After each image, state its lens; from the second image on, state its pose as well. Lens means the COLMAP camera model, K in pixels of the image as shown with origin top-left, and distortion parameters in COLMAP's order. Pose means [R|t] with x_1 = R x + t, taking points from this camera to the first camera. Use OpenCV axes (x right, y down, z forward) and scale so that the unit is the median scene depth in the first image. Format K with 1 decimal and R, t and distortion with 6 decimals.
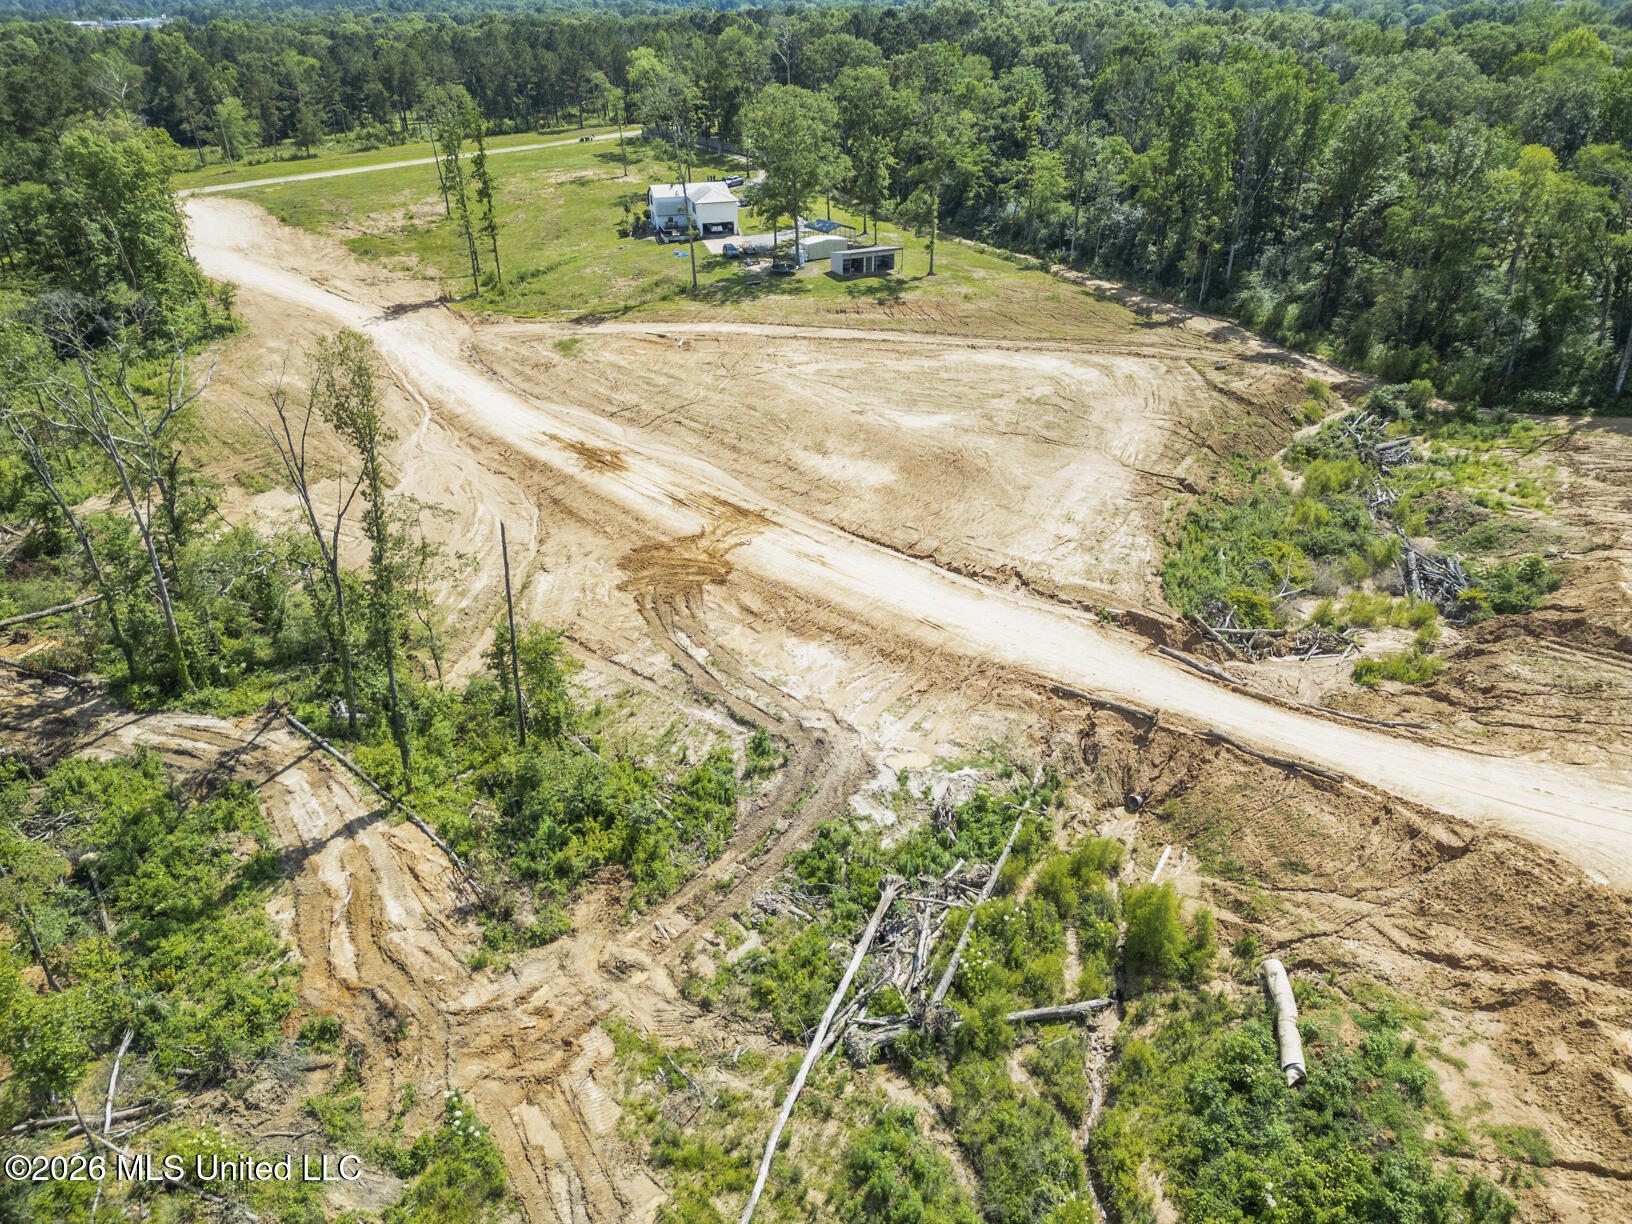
lens RADIAL K [[1146.7, 0, 826.5], [0, 1146.7, 612.9], [0, 0, 1]] dist [0.067159, -0.061721]
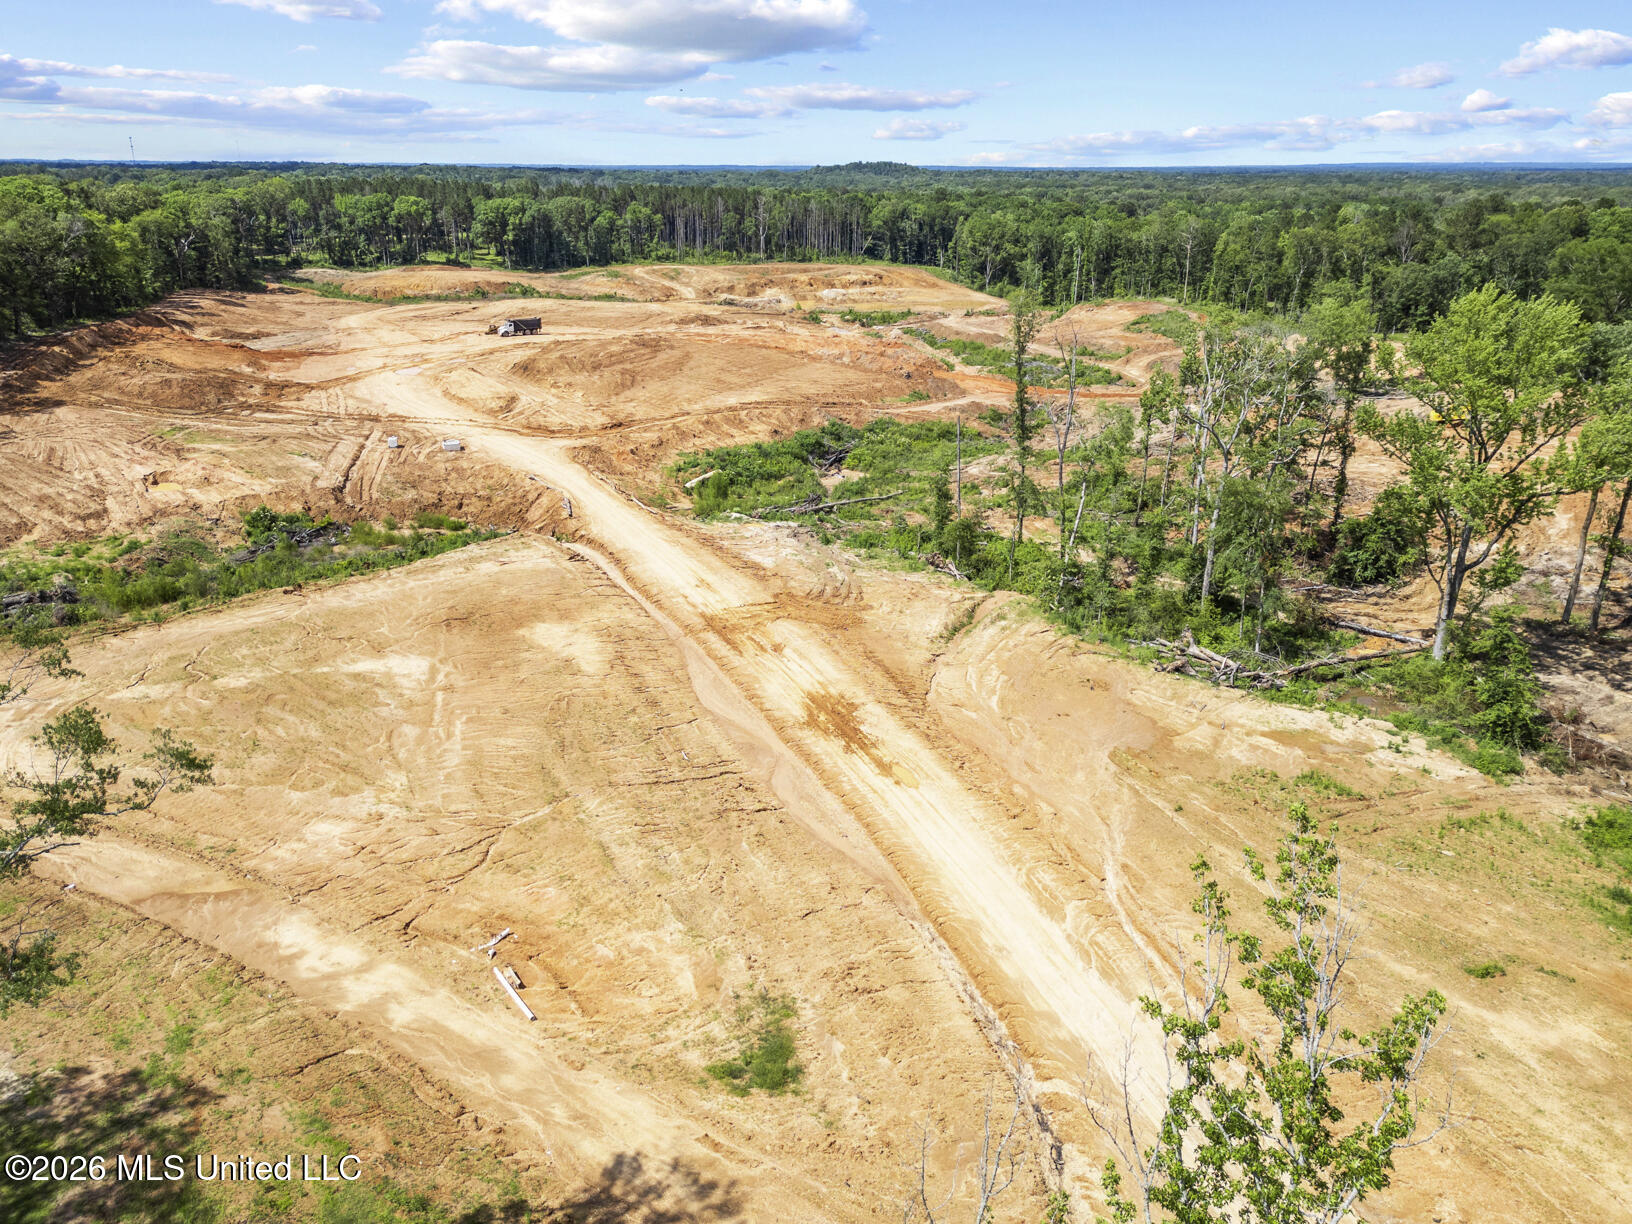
lens RADIAL K [[1153.6, 0, 816.0], [0, 1153.6, 612.0], [0, 0, 1]] dist [0.066541, -0.060807]
pose [[-0.933163, -0.119674, 0.338947, -0.374896], [0.178264, 0.664747, 0.725489, -0.621460], [-0.312136, 0.737421, -0.598984, 1.230334]]
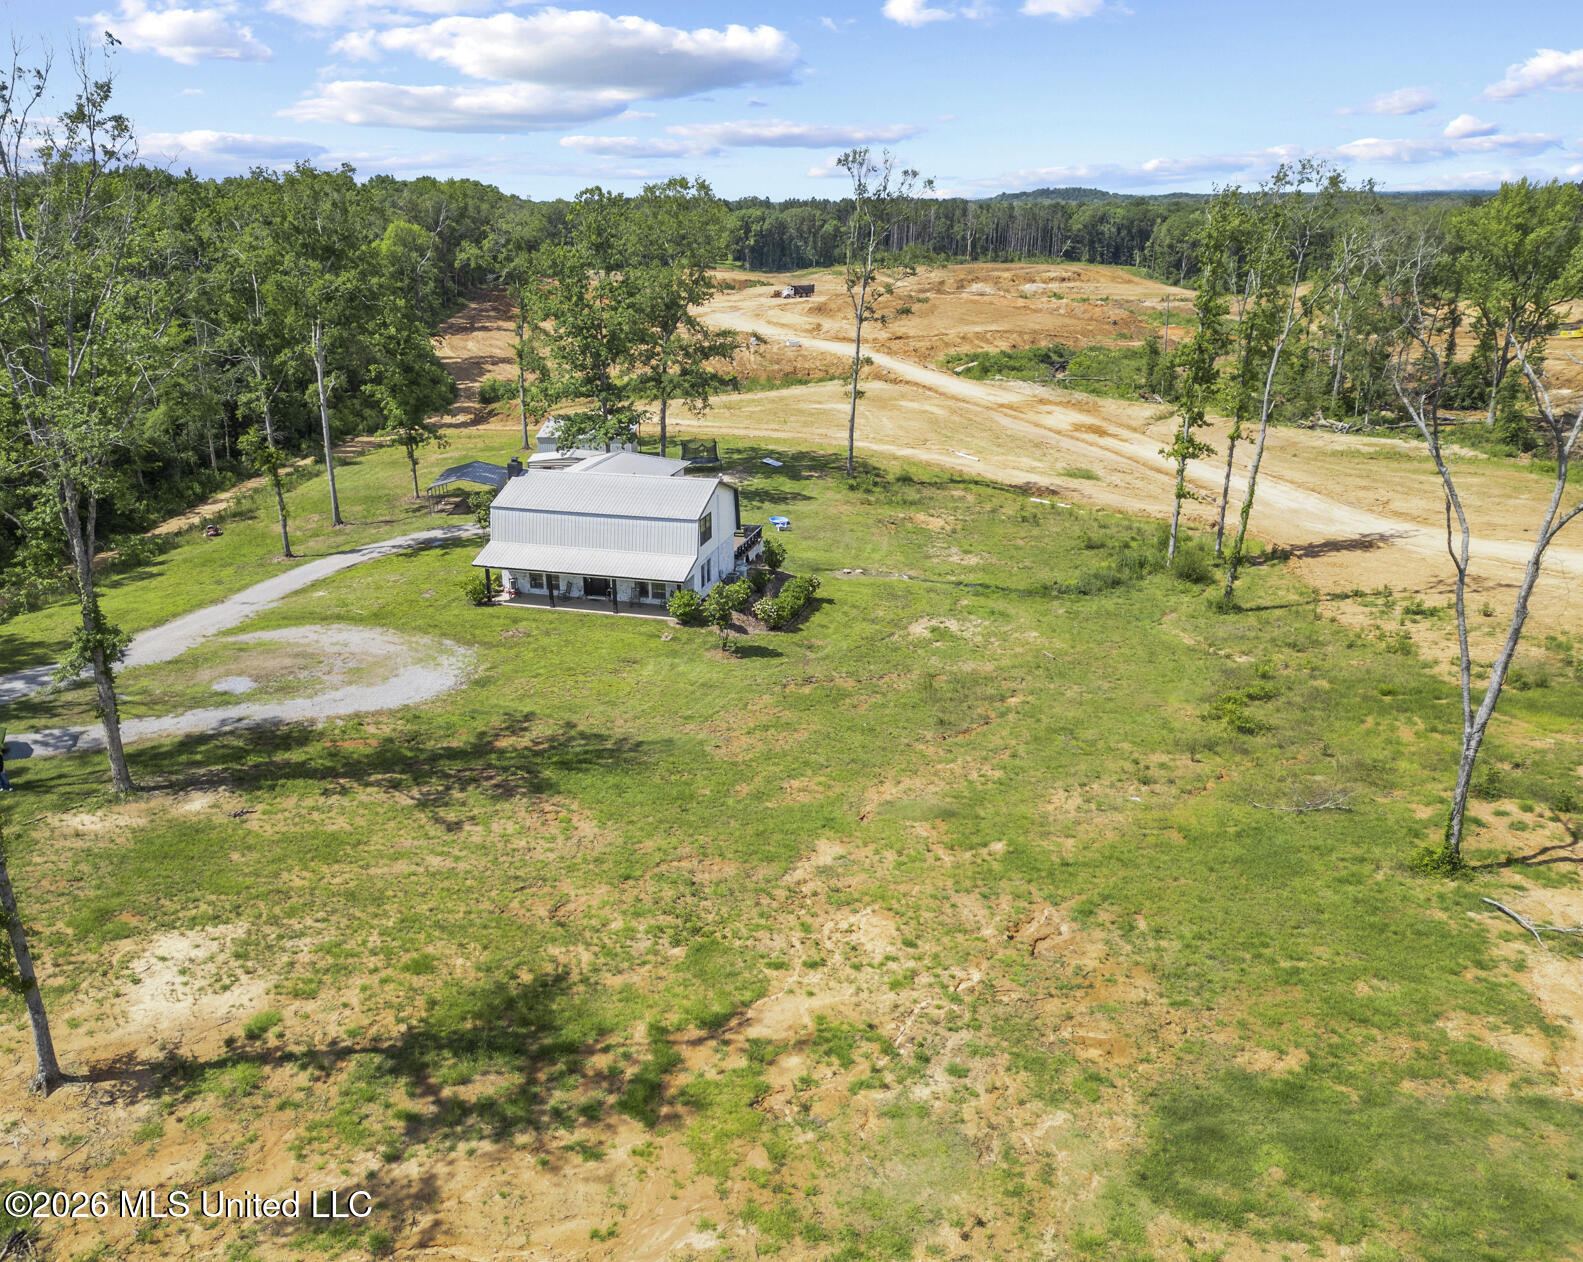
lens RADIAL K [[1184.9, 0, 737.1], [0, 1184.9, 635.0], [0, 0, 1]] dist [0.039328, -0.010925]
pose [[-0.843197, -0.161628, 0.512733, -0.508873], [0.275139, 0.689628, 0.669860, -0.844857], [-0.461863, 0.705897, -0.537022, 1.803017]]
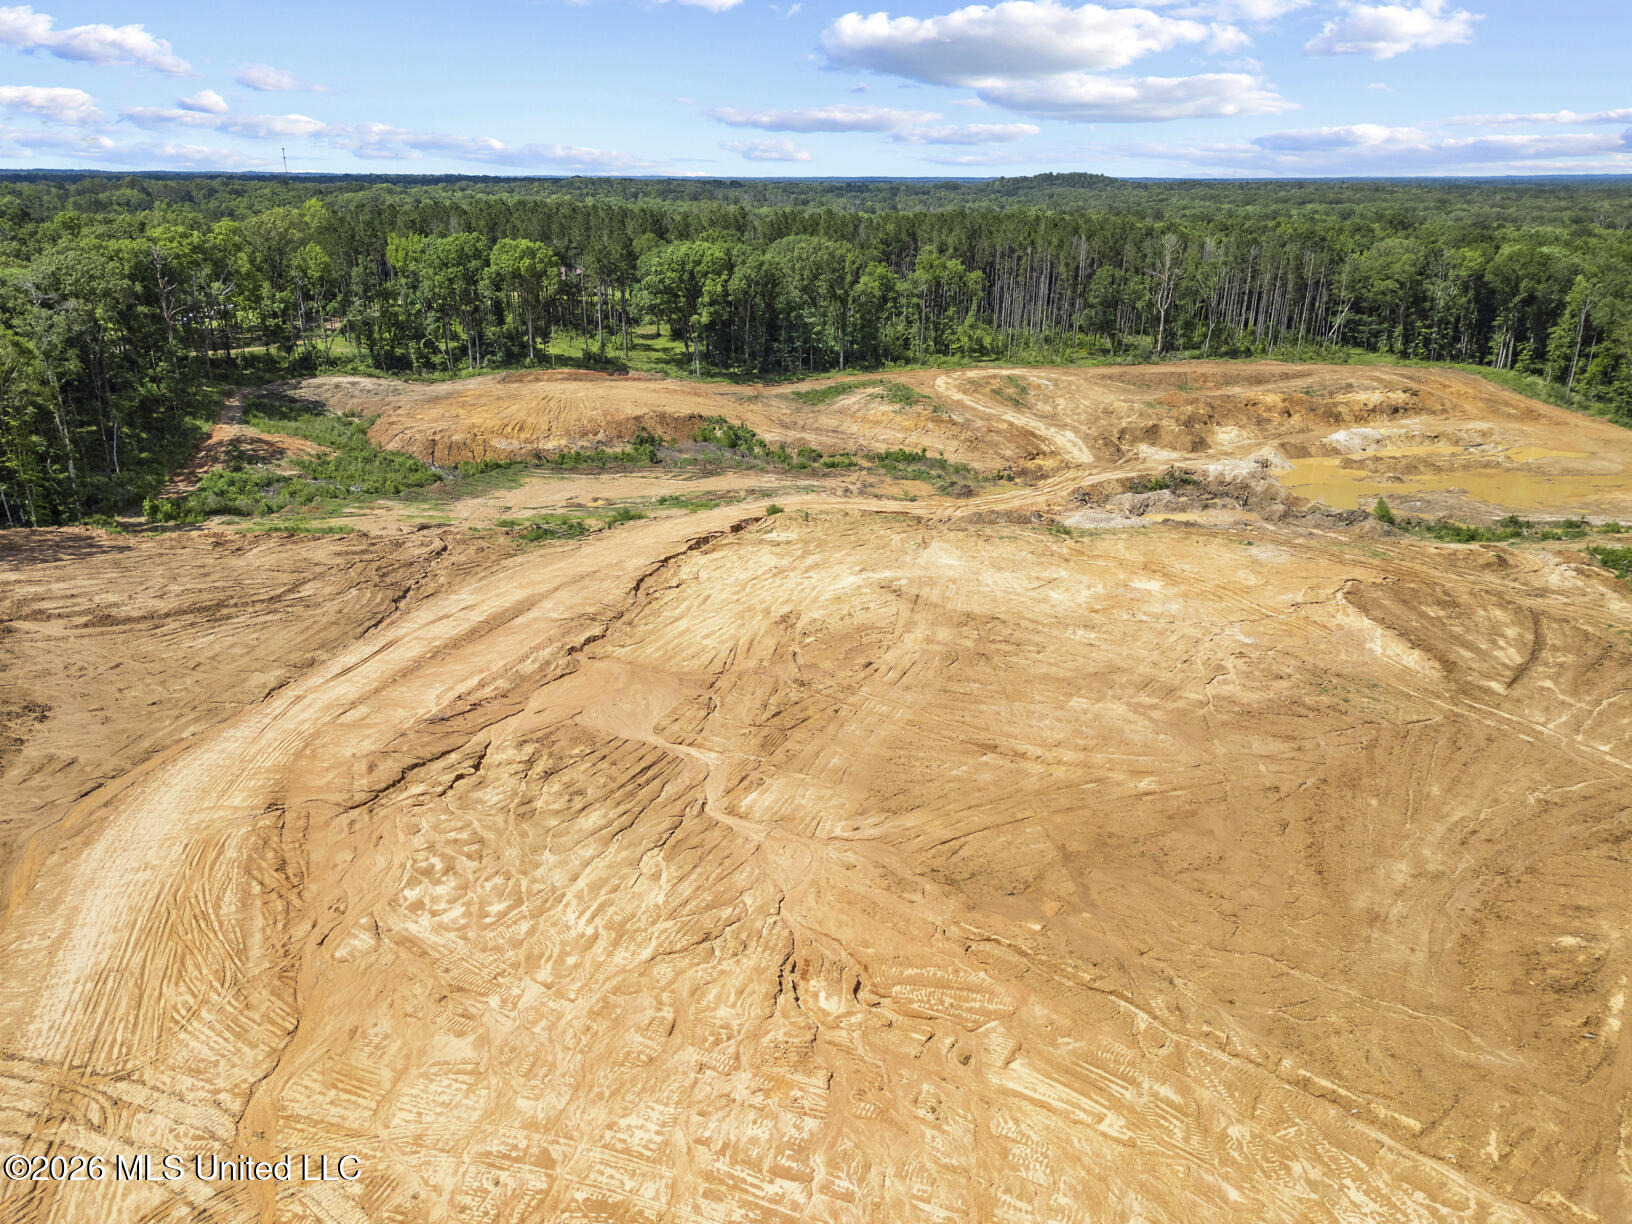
lens RADIAL K [[1126.6, 0, 816.0], [0, 1126.6, 612.0], [0, 0, 1]] dist [0.074454, -0.076310]
pose [[-0.886989, -0.157083, 0.434252, 0.764645], [0.225018, 0.674156, 0.703477, 0.082443], [-0.403258, 0.721691, -0.562623, -0.103427]]
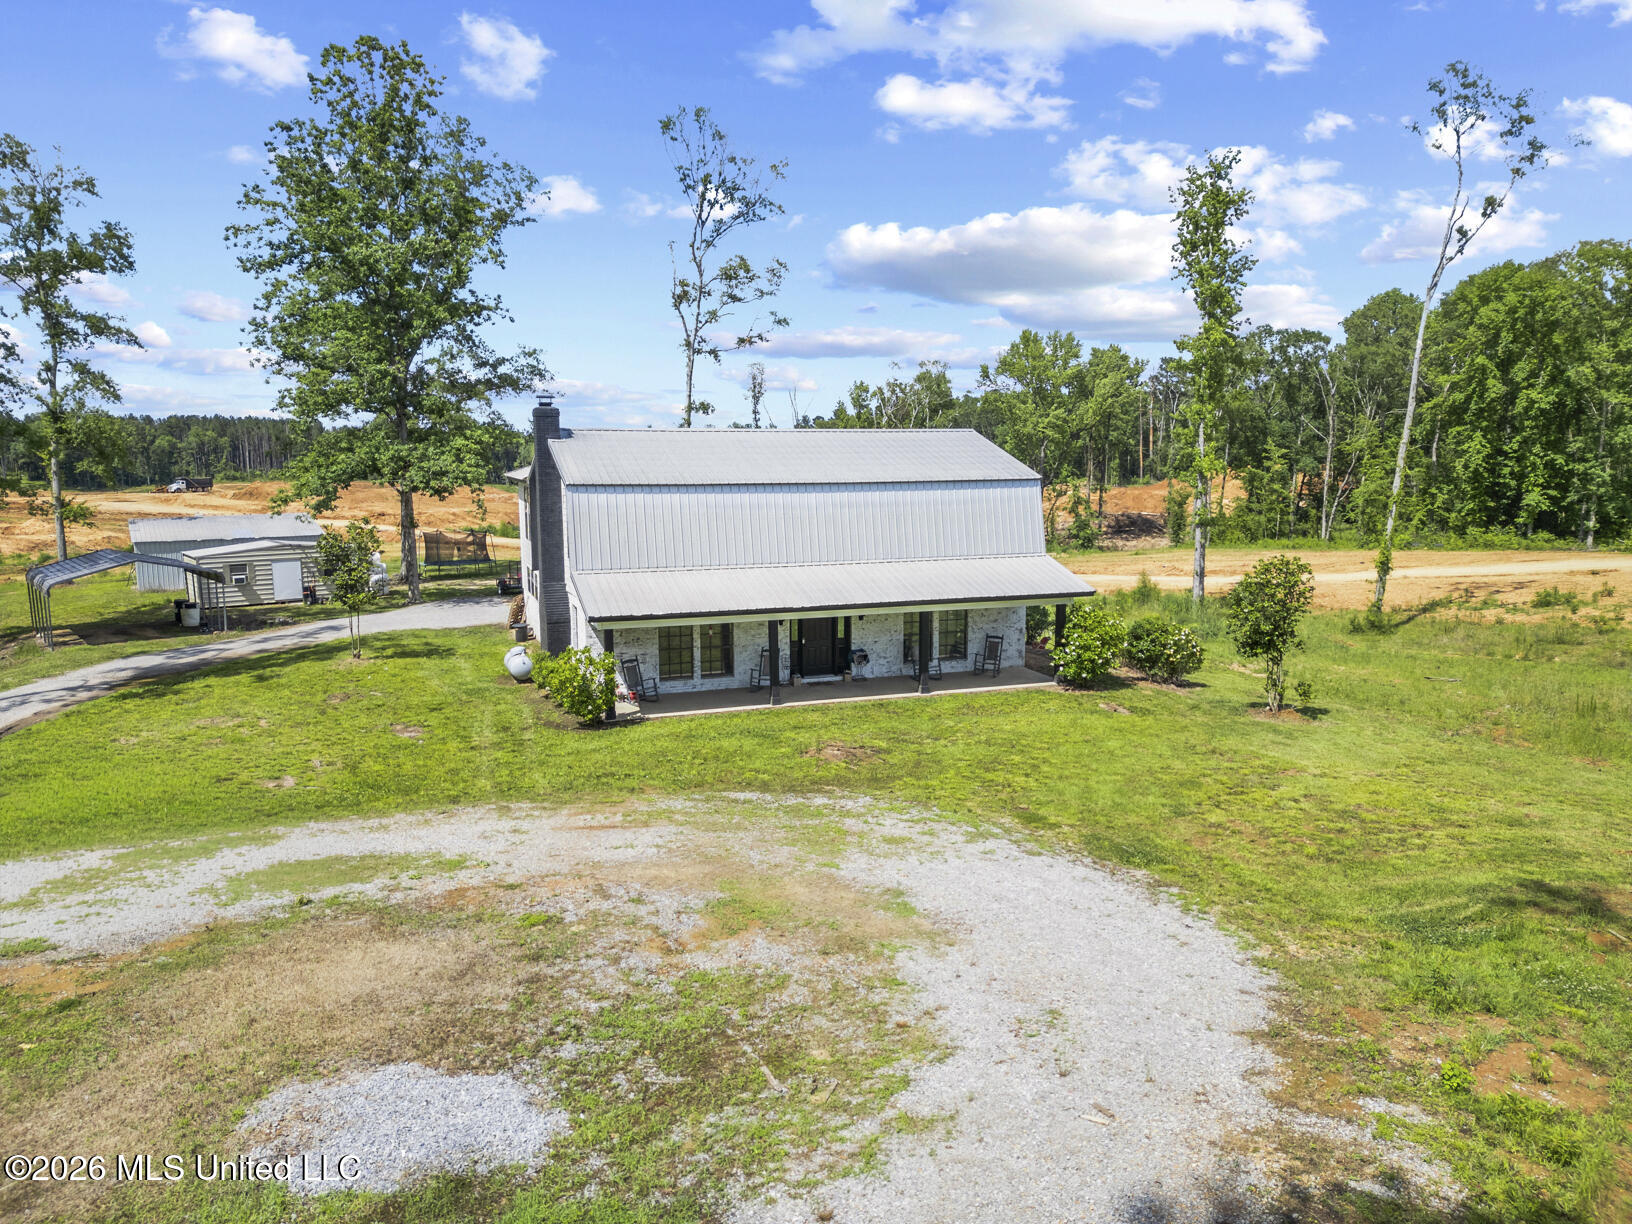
lens RADIAL K [[1130.8, 0, 809.6], [0, 1130.8, 616.4], [0, 0, 1]] dist [0.070960, -0.070830]
pose [[-0.997527, 0.024415, -0.065911, -0.161928], [-0.019505, 0.804746, 0.593299, -0.660737], [0.067527, 0.593117, -0.802279, 1.707723]]
